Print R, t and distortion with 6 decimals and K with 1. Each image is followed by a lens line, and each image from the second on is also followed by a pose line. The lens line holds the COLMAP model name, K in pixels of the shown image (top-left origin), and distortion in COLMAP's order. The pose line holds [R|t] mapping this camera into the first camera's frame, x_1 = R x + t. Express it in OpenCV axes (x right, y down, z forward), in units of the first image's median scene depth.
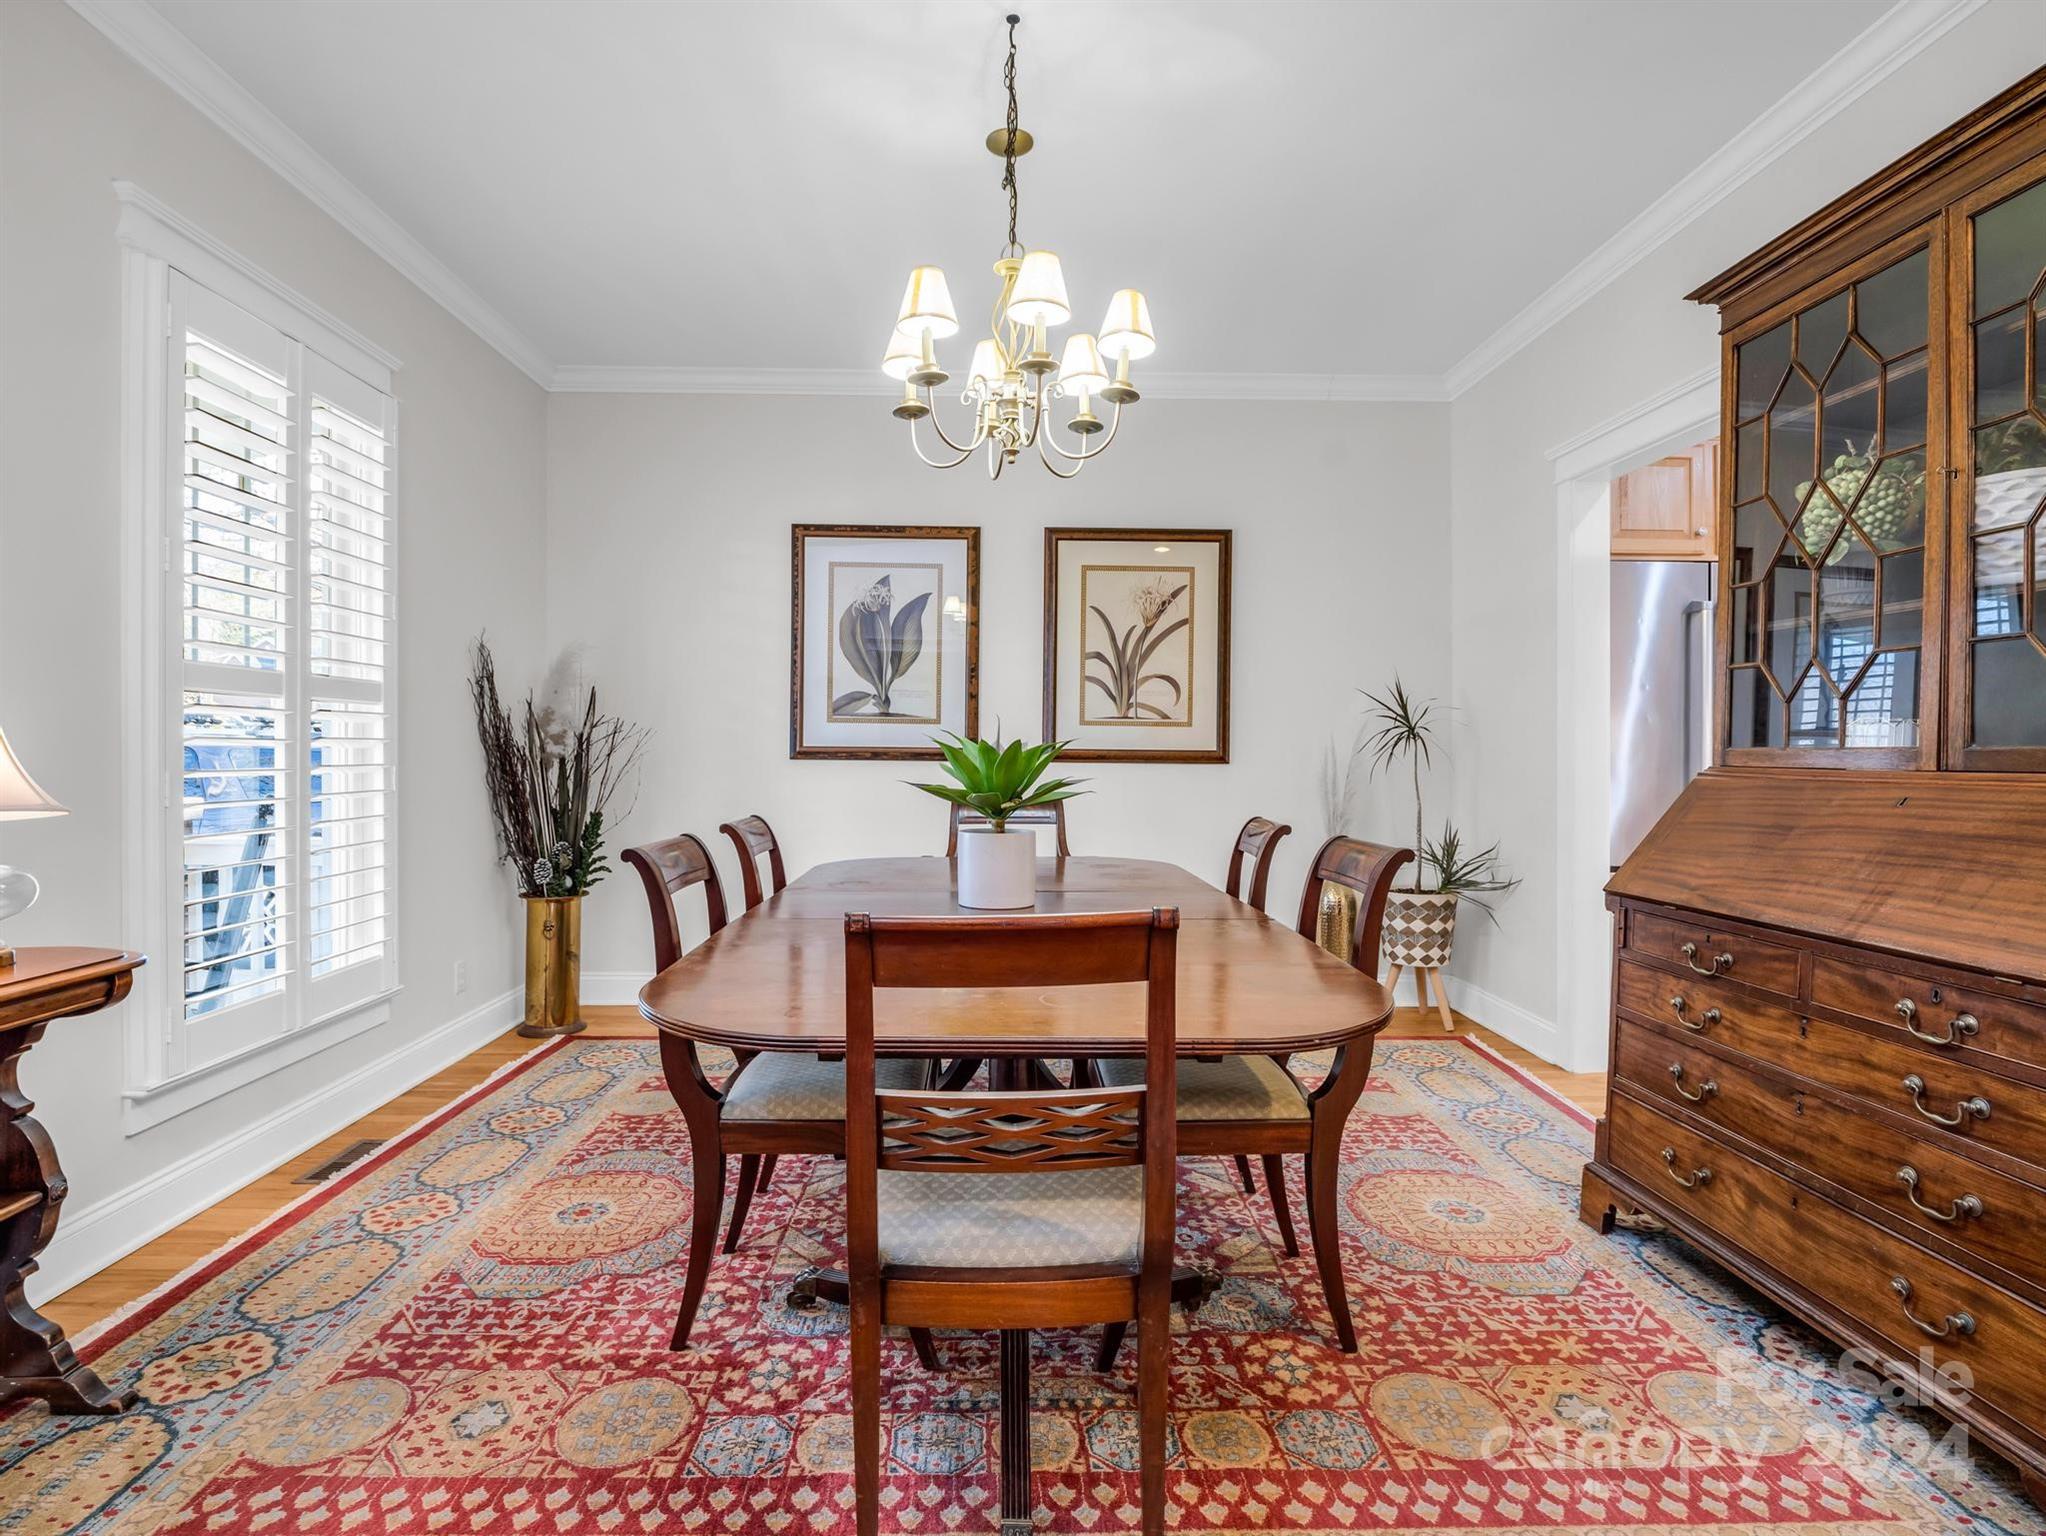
lens RADIAL K [[1011.6, 0, 1011.5], [0, 1011.6, 753.9], [0, 0, 1]] dist [-0.013049, -0.000481]
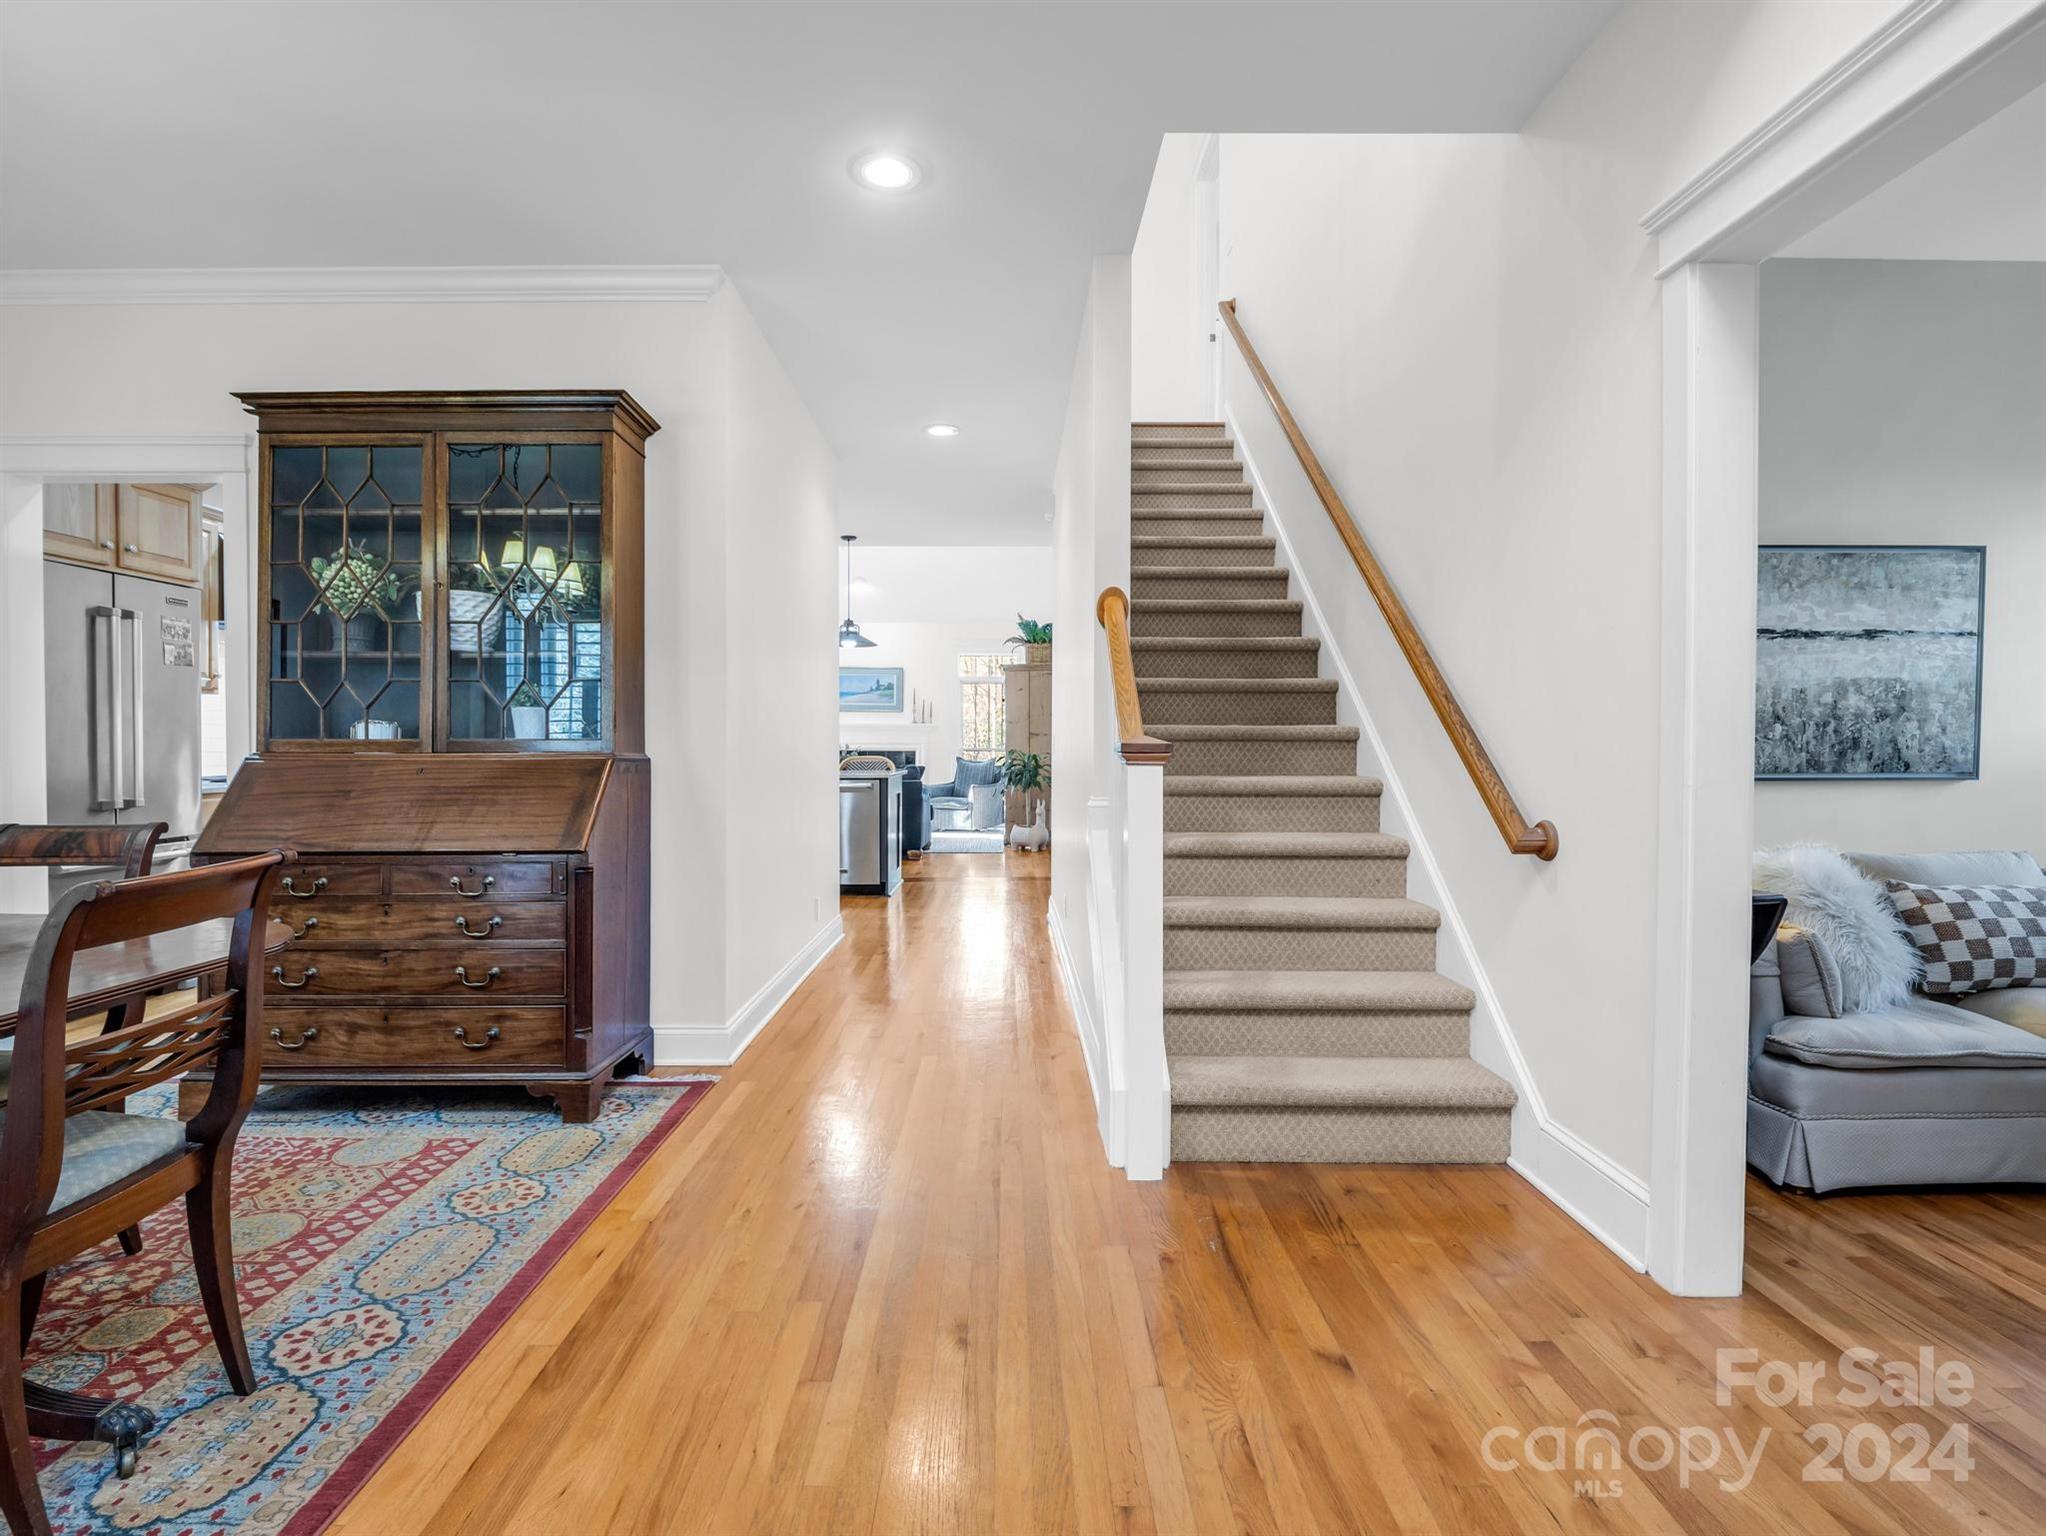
lens RADIAL K [[1011.6, 0, 1016.2], [0, 1011.6, 762.2], [0, 0, 1]] dist [-0.013049, -0.000481]
pose [[0.014472, -0.021951, 0.999654, -0.824627], [0.001938, 0.999758, 0.021925, -0.003163], [-0.999893, 0.001620, 0.014511, -0.050061]]
